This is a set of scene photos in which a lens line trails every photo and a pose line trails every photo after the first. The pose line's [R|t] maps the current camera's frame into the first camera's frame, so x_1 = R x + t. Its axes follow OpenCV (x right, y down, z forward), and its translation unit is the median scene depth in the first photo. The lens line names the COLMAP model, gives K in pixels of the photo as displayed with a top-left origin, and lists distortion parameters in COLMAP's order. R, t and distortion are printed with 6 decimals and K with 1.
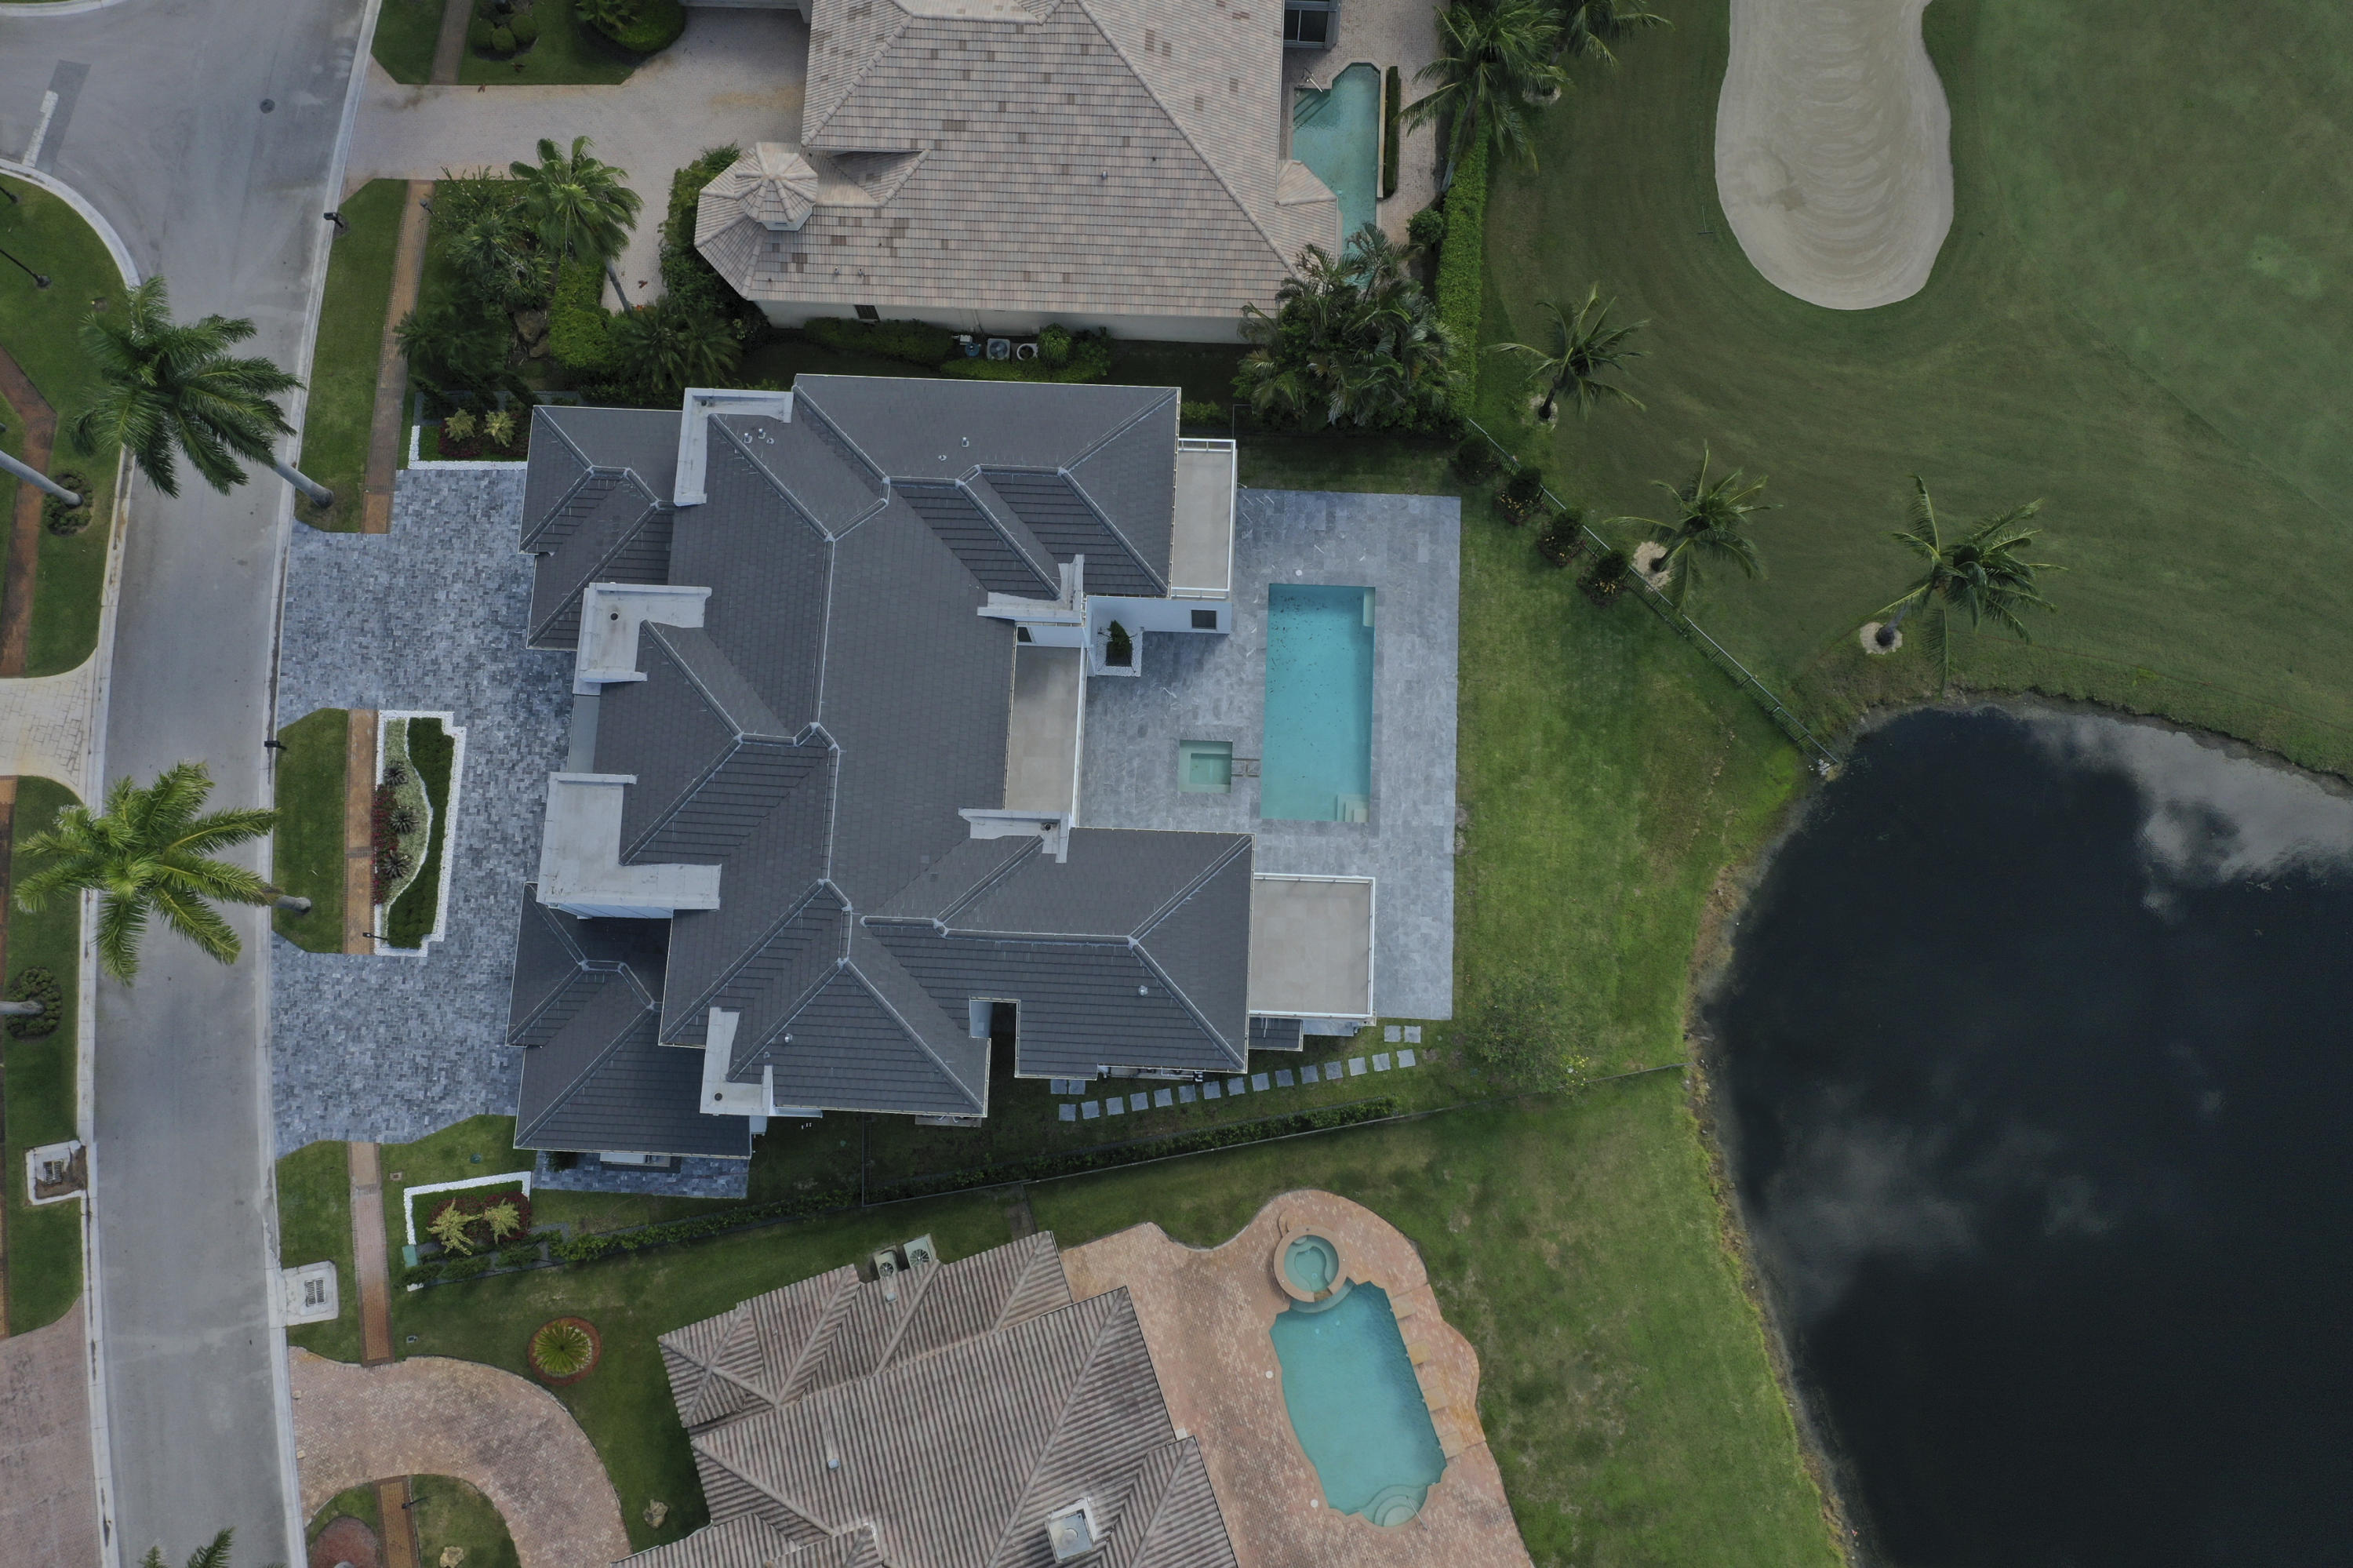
lens RADIAL K [[1880.8, 0, 1176.5], [0, 1880.8, 784.0], [0, 0, 1]] dist [0.010983, -0.006768]
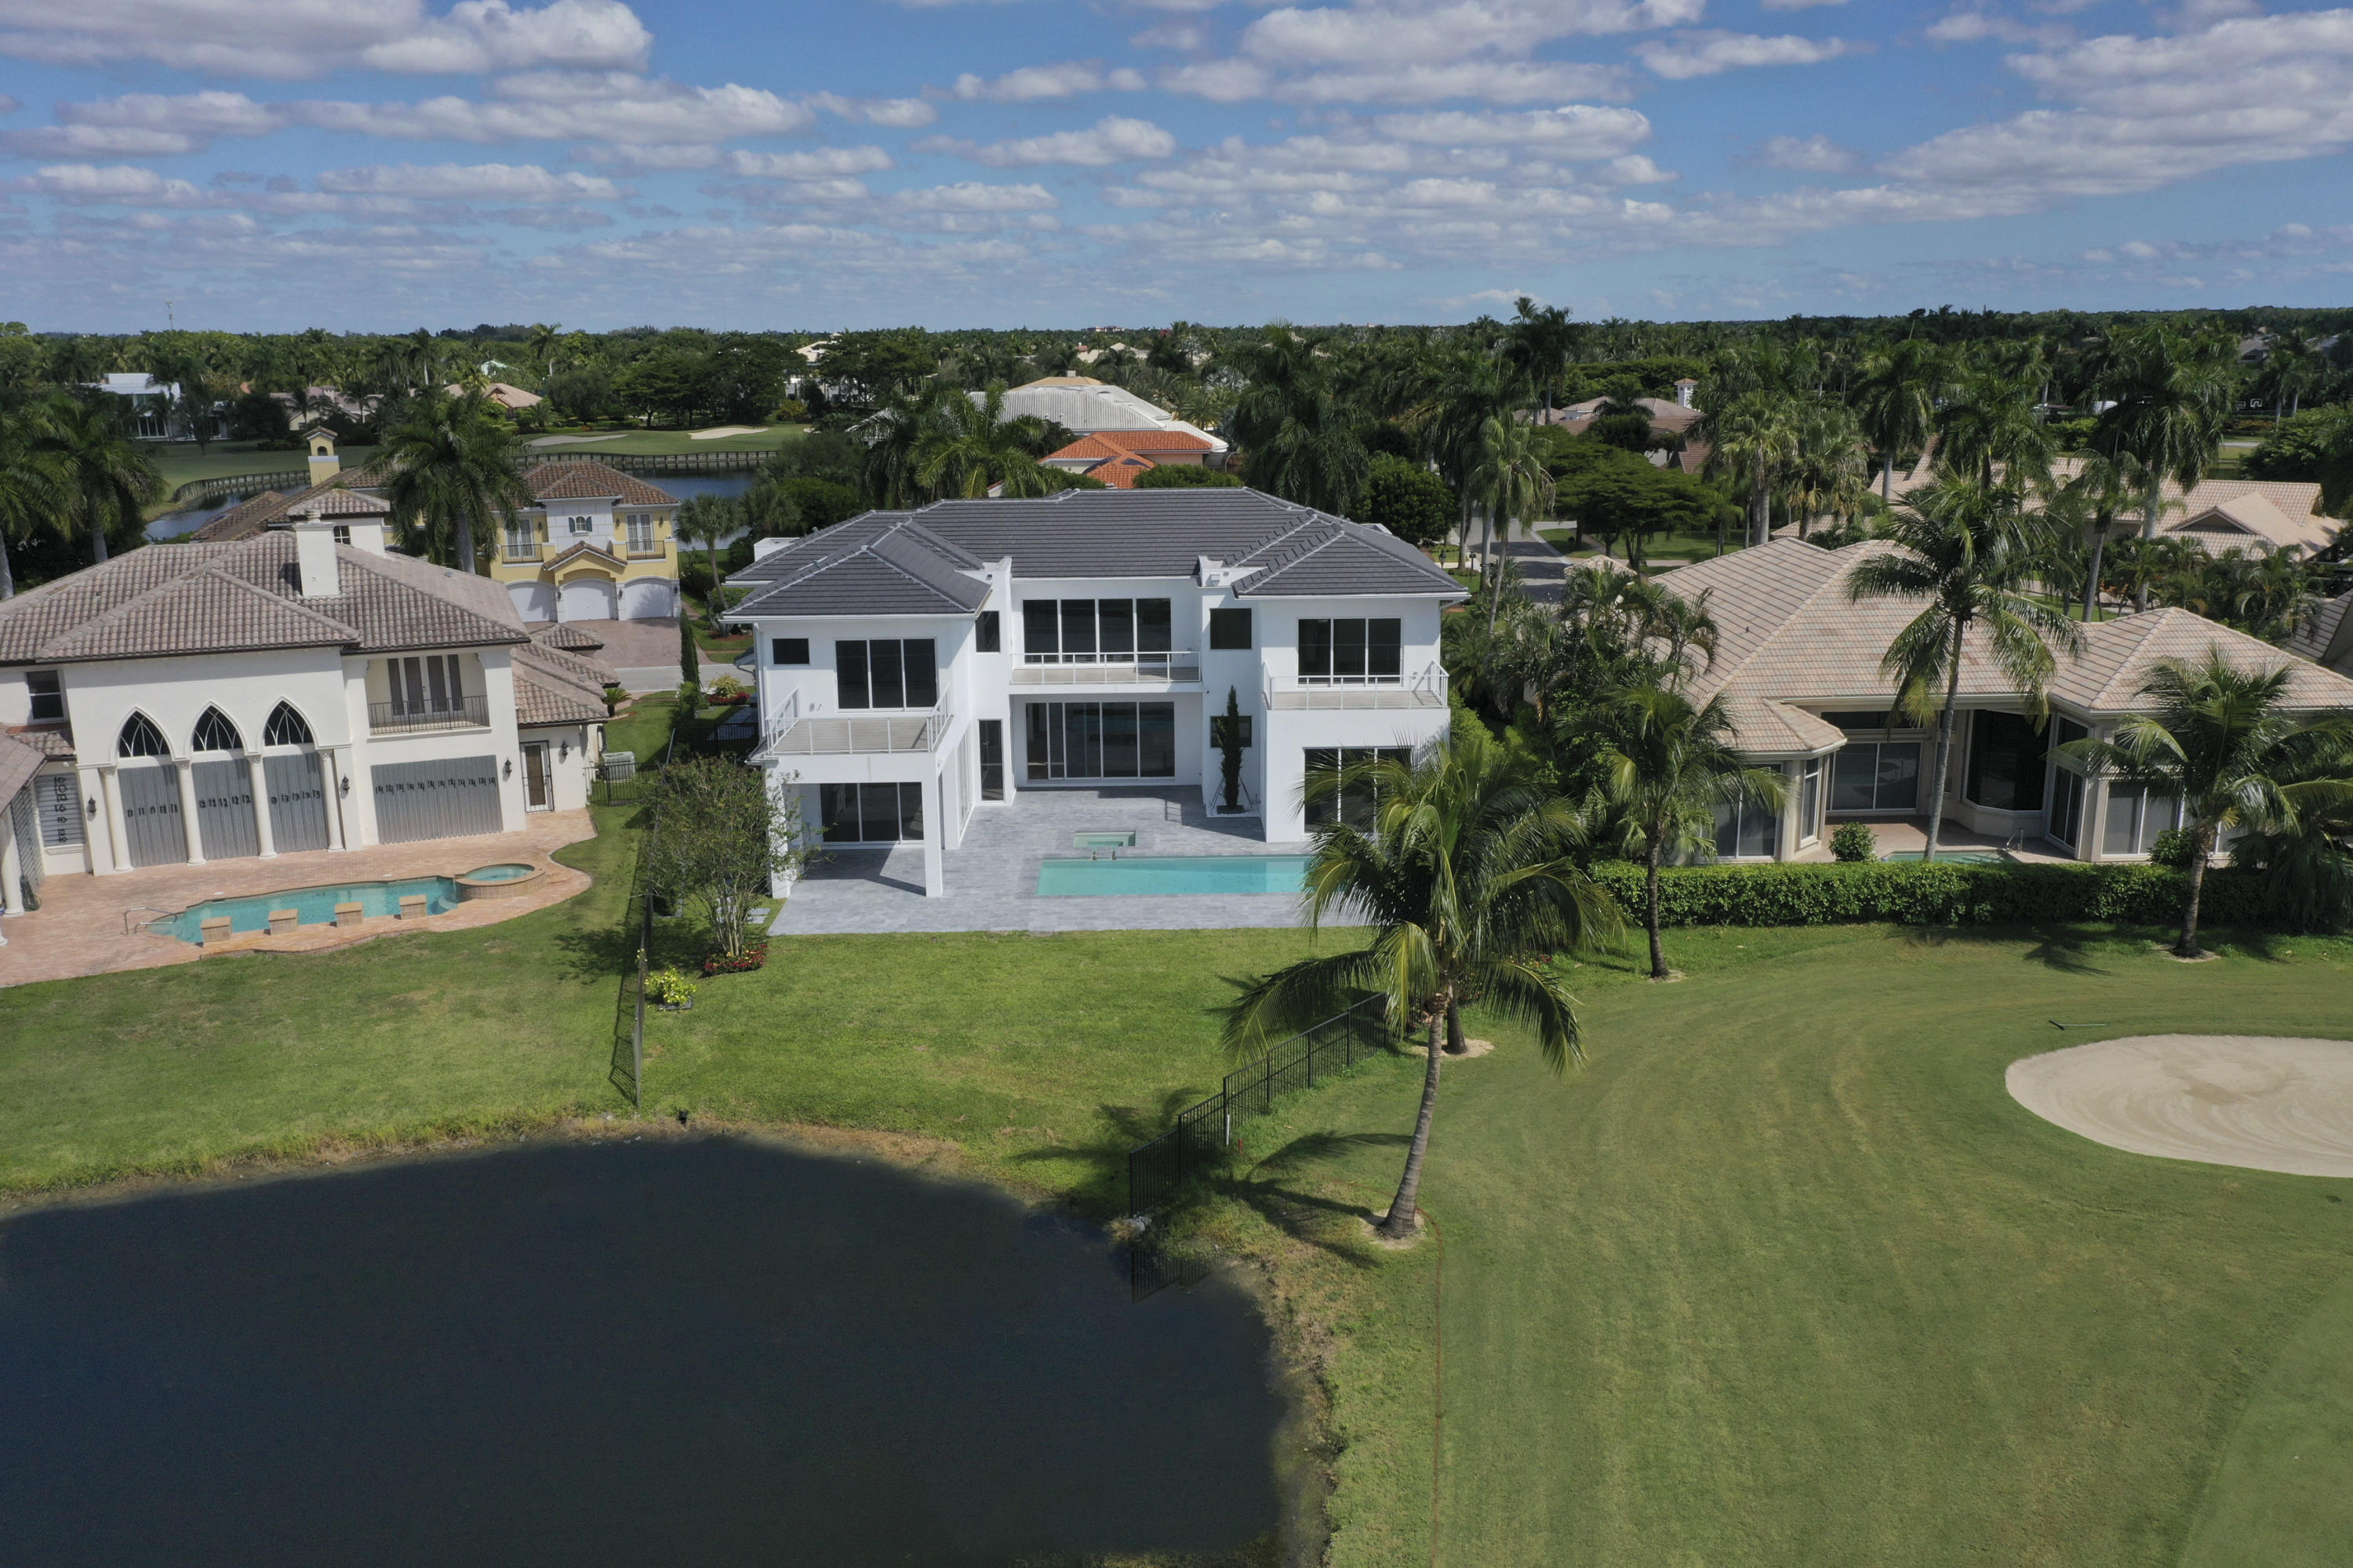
lens RADIAL K [[1880.8, 0, 1176.5], [0, 1880.8, 784.0], [0, 0, 1]] dist [0.010983, -0.006768]
pose [[0.056257, 0.246741, -0.967447, 0.869419], [-0.979191, 0.202875, -0.005198, -0.043372], [0.194988, 0.947608, 0.253020, 0.788945]]
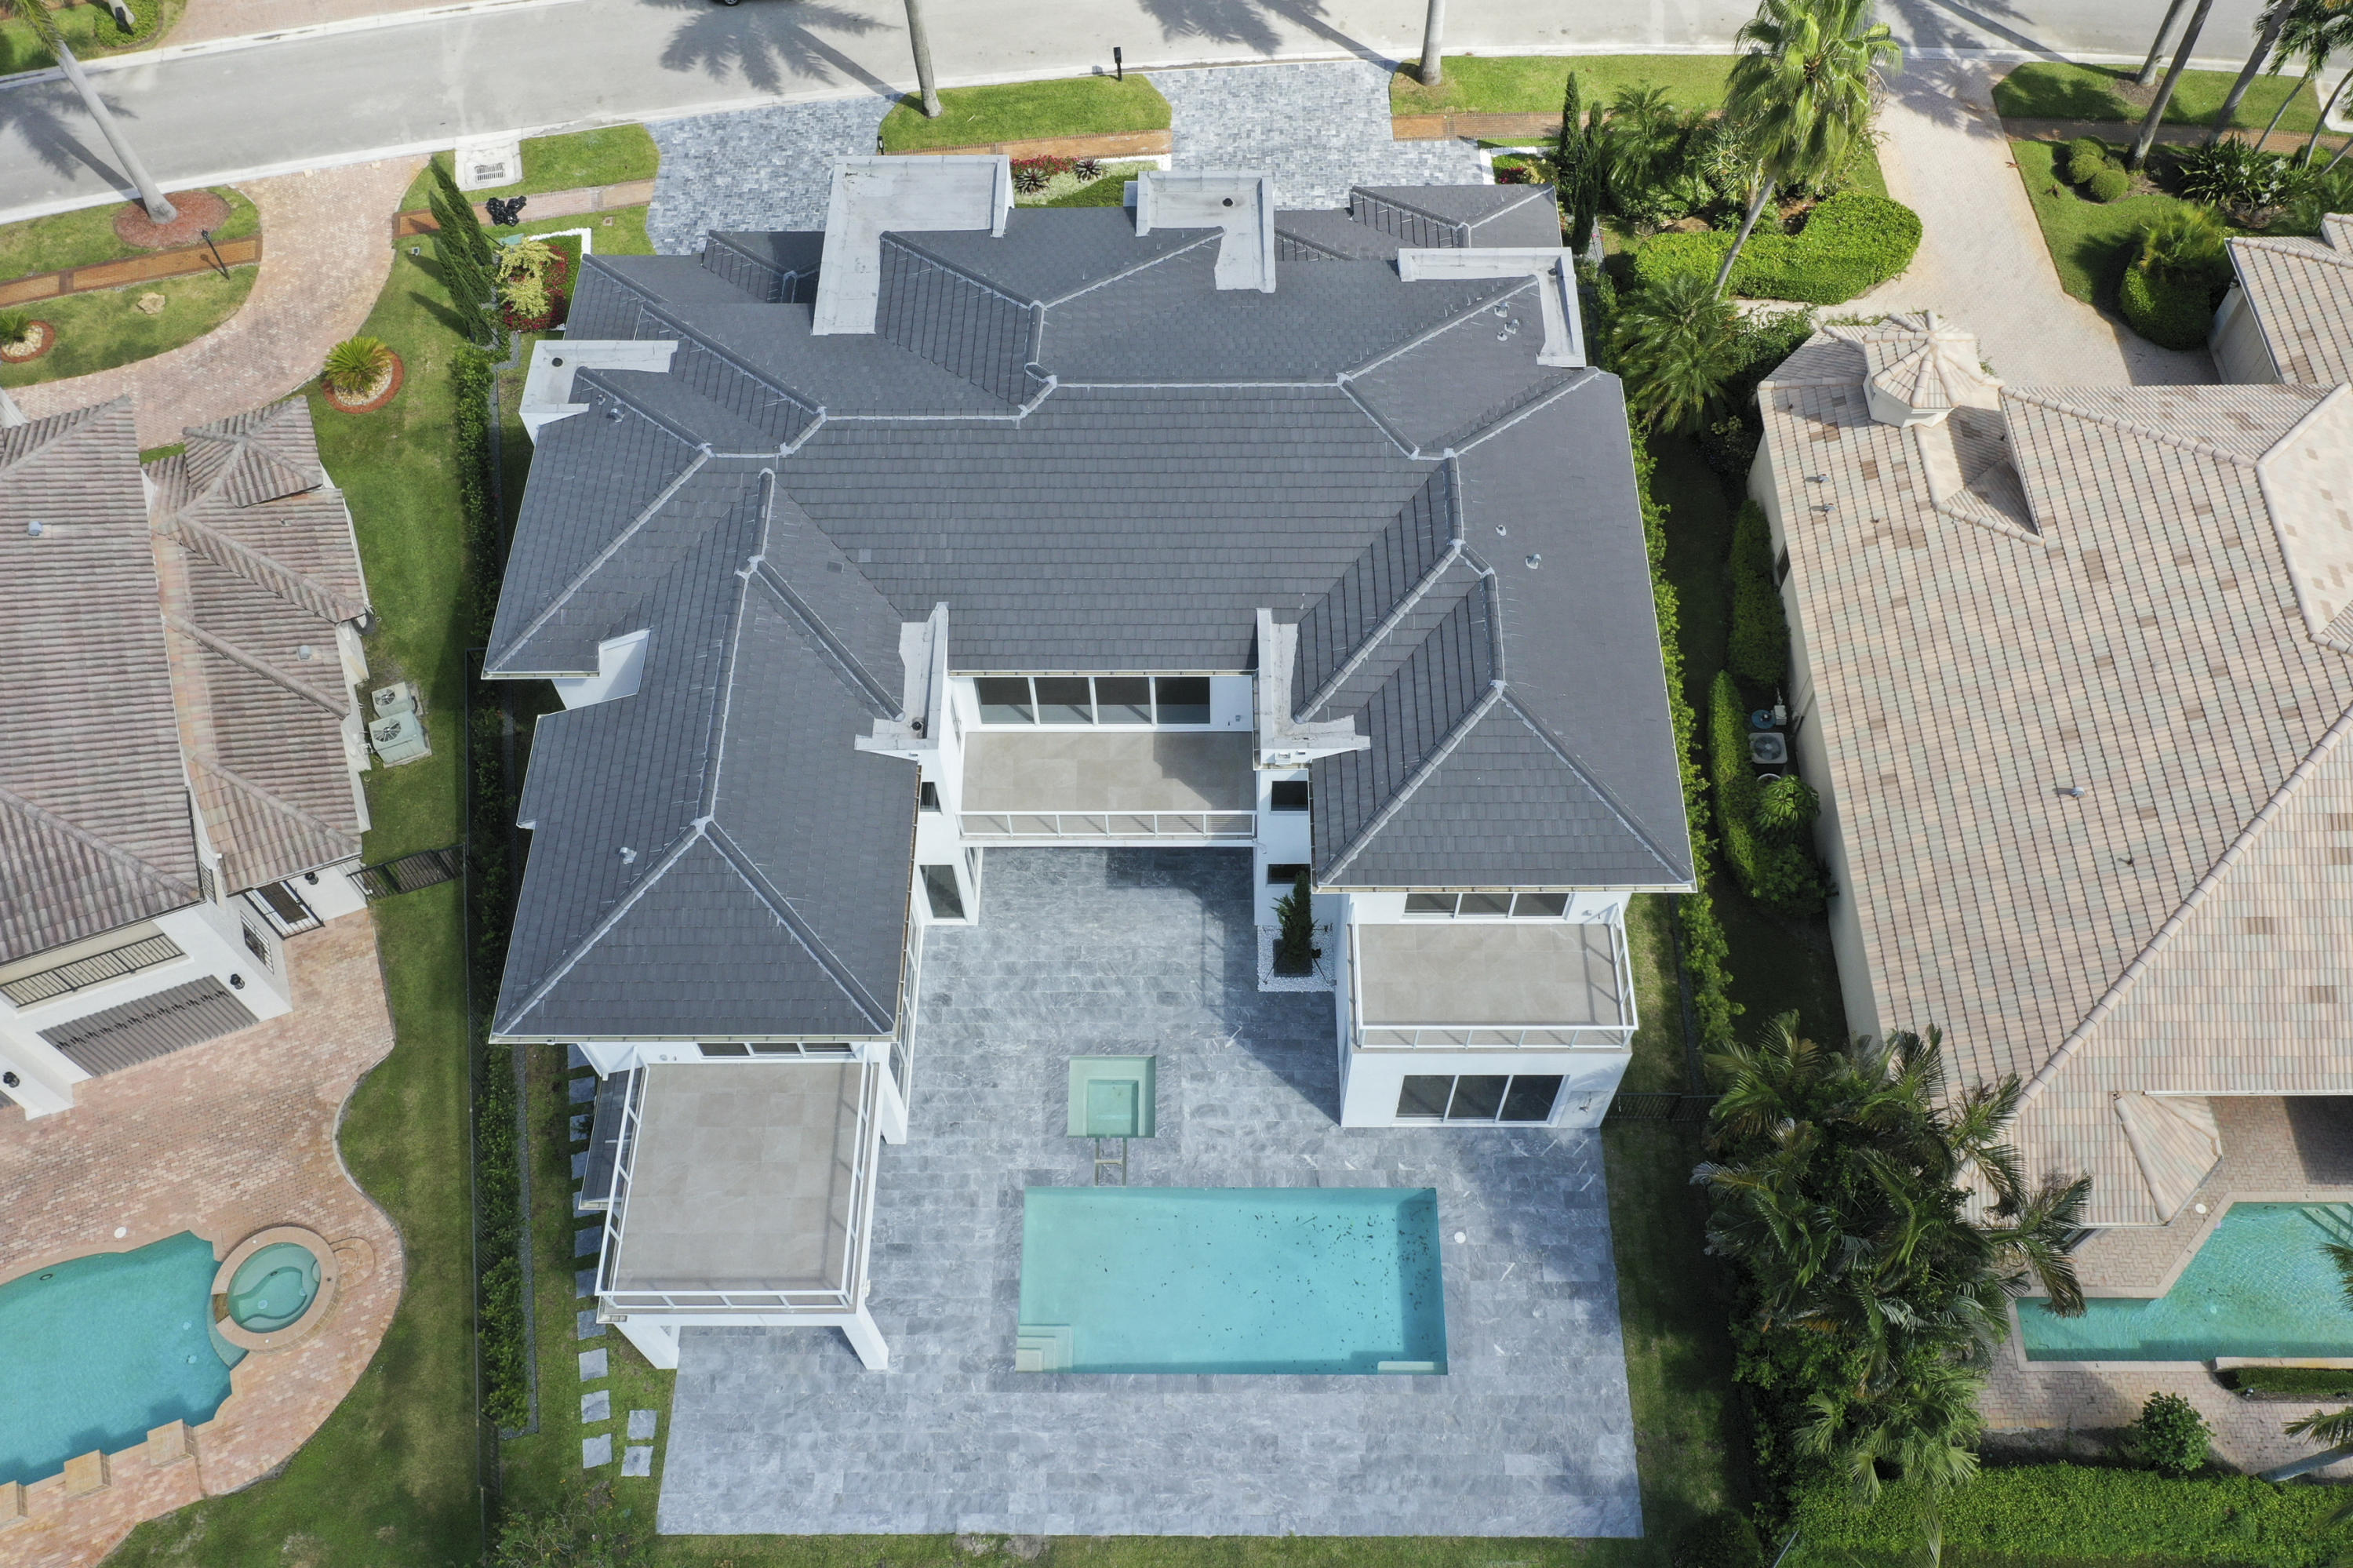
lens RADIAL K [[1992.8, 0, 1180.8], [0, 1992.8, 739.5], [0, 0, 1]] dist [0.004562, 0.010774]
pose [[0.037112, 0.855247, -0.516890, 0.257278], [-0.978687, 0.135649, 0.154177, -0.150260], [0.201975, 0.500152, 0.842054, 0.418798]]
